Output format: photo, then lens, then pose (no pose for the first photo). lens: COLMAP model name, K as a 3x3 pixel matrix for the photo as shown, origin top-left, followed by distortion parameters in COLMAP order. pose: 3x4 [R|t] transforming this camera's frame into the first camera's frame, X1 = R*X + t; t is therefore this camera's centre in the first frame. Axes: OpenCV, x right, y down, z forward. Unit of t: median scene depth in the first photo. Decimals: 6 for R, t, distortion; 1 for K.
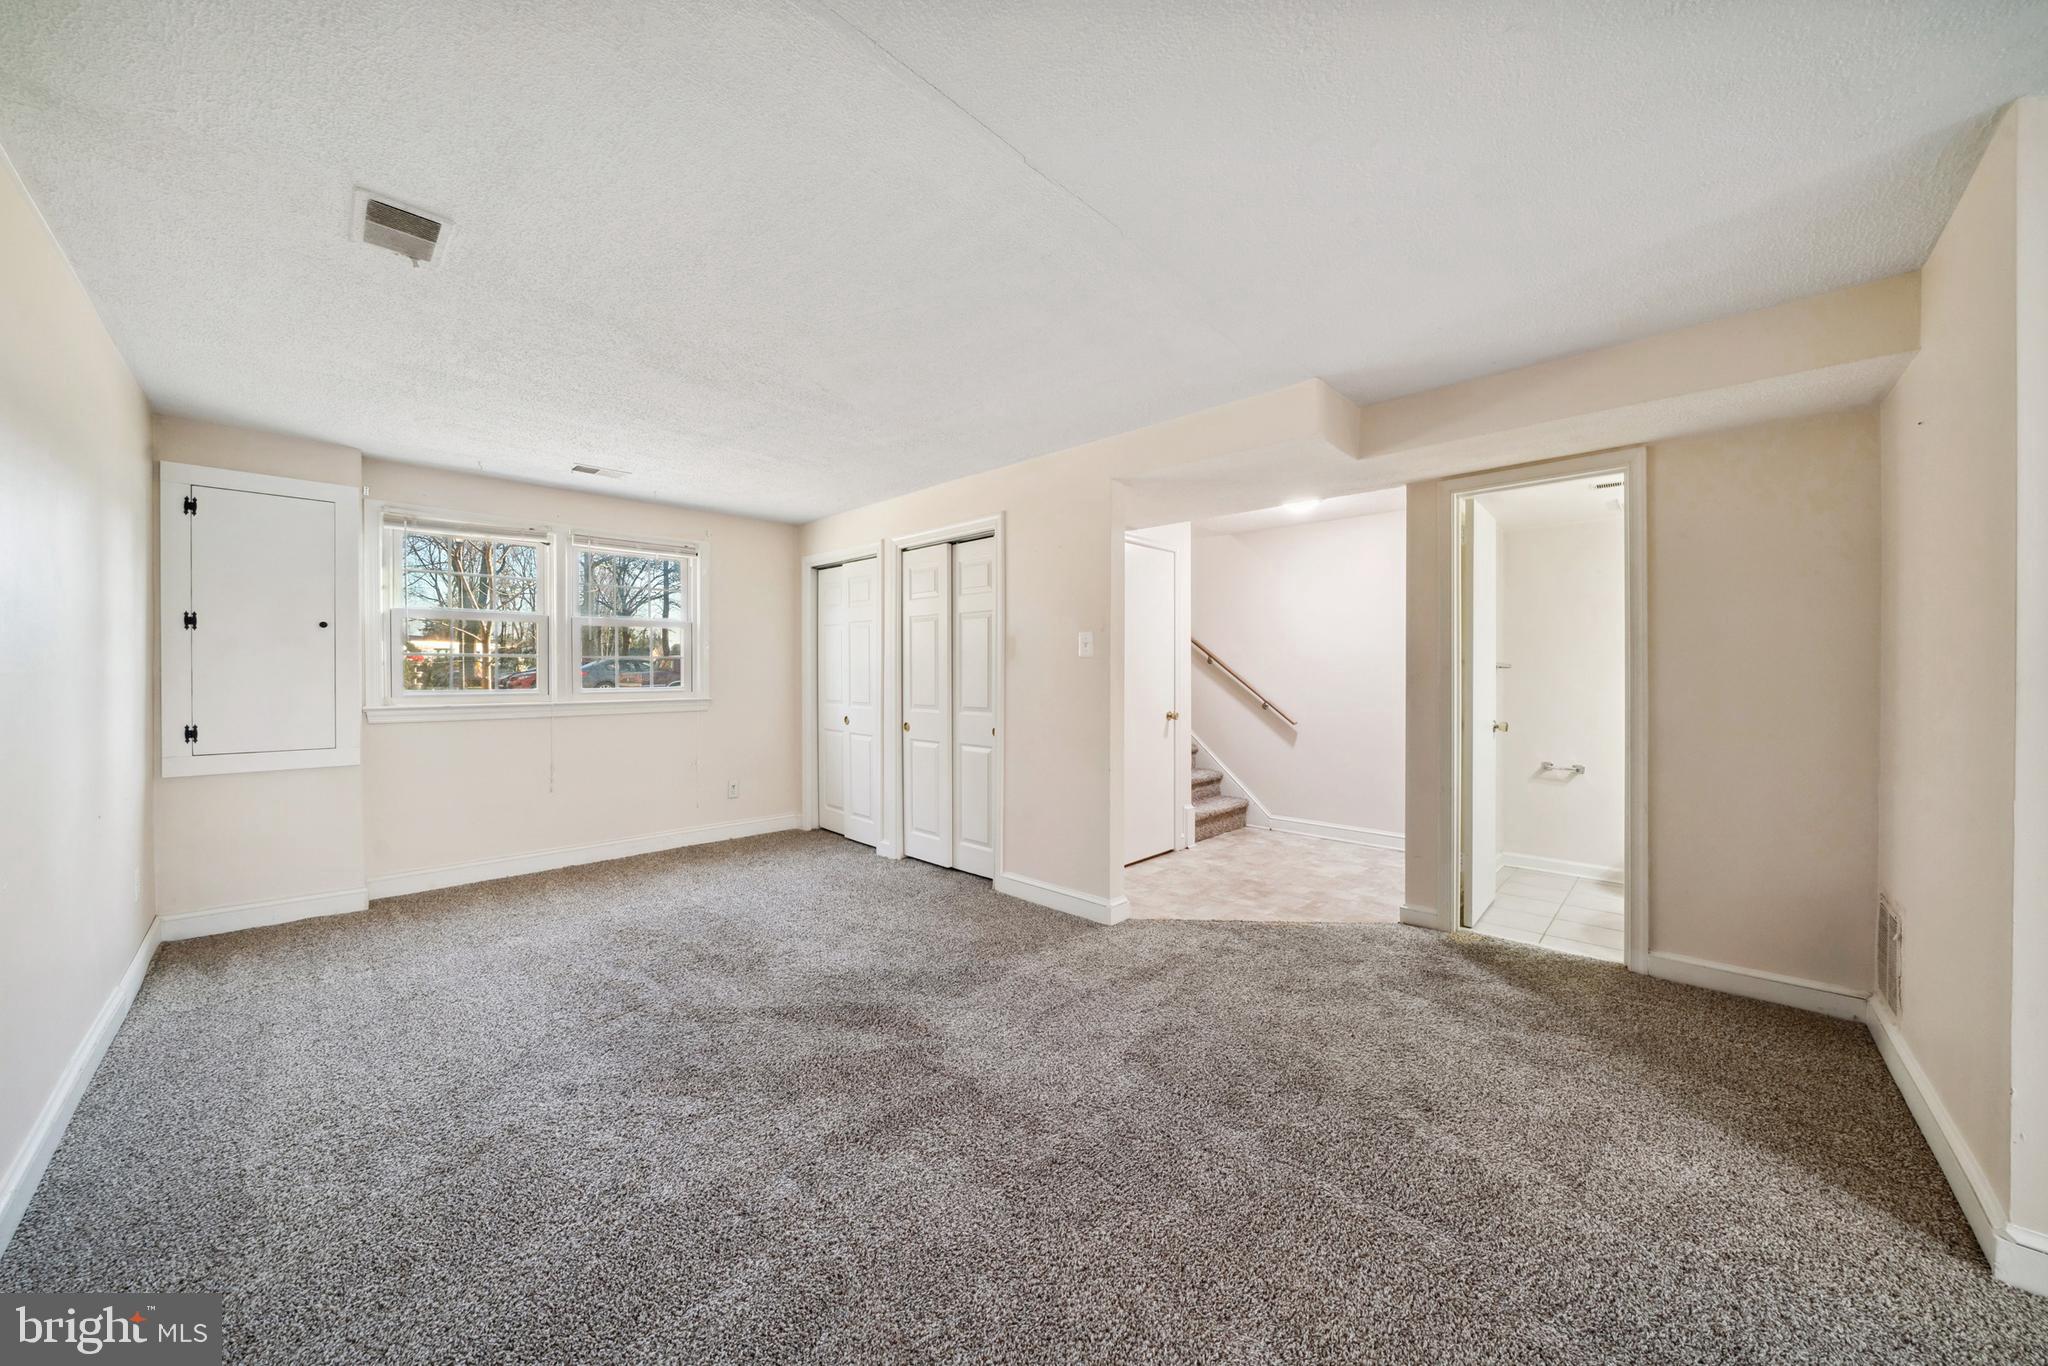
lens RADIAL K [[702.9, 0, 1016.1], [0, 702.9, 672.5], [0, 0, 1]] dist [-0.005699, -0.000111]
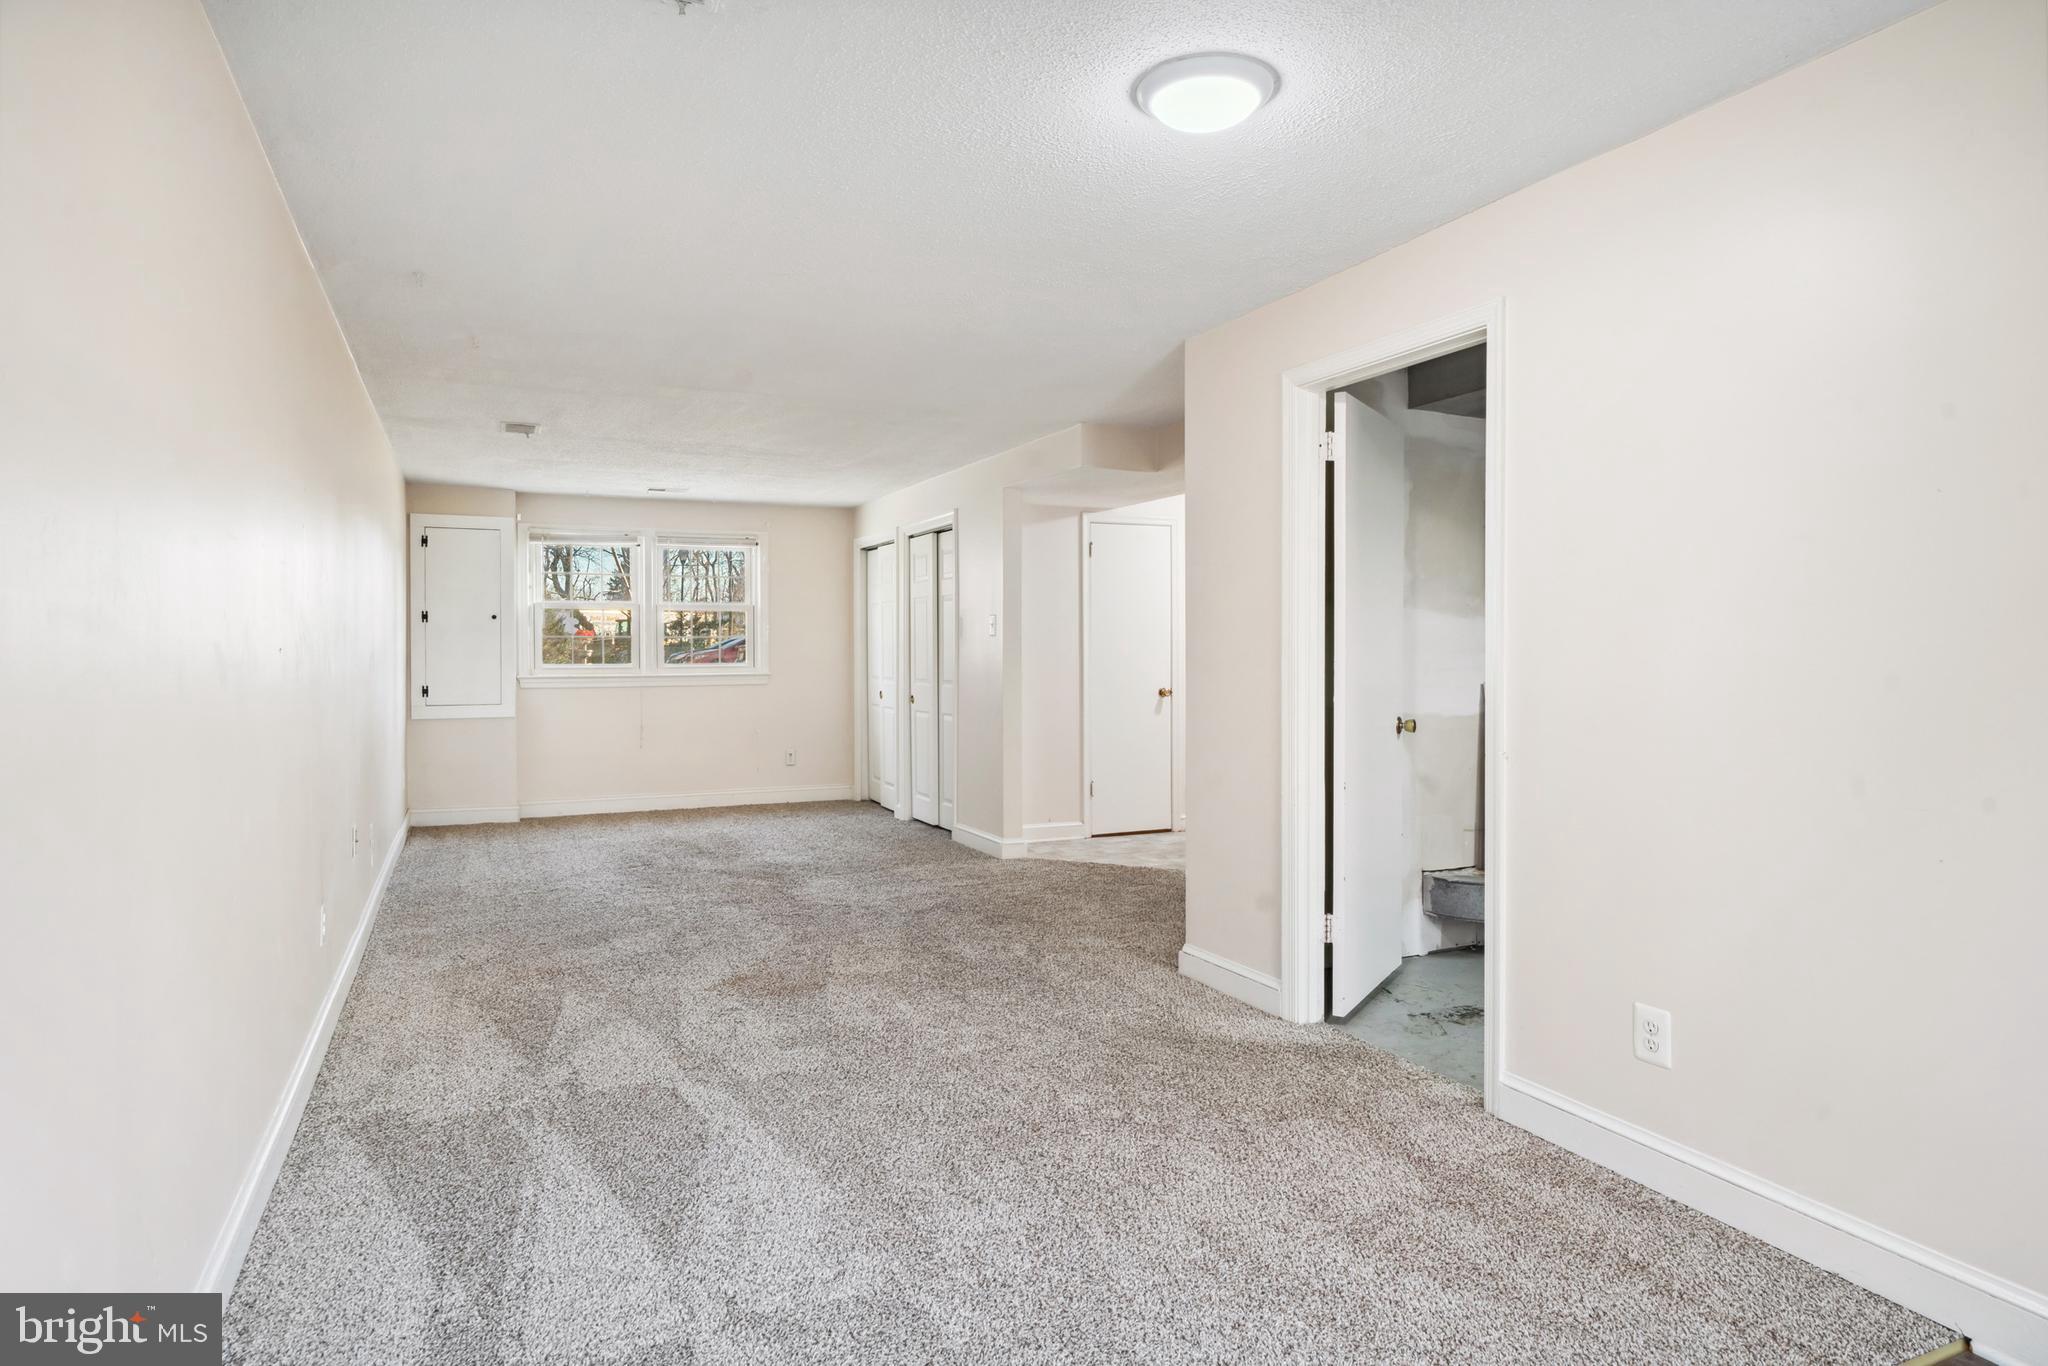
lens RADIAL K [[1176.7, 0, 1024.7], [0, 1176.7, 647.8], [0, 0, 1]] dist [0.001084, 0.000308]
pose [[0.933997, -0.003865, -0.357261, 0.718689], [0.003122, 0.999992, -0.002658, 0.003182], [0.357268, 0.001367, 0.934001, -0.700583]]
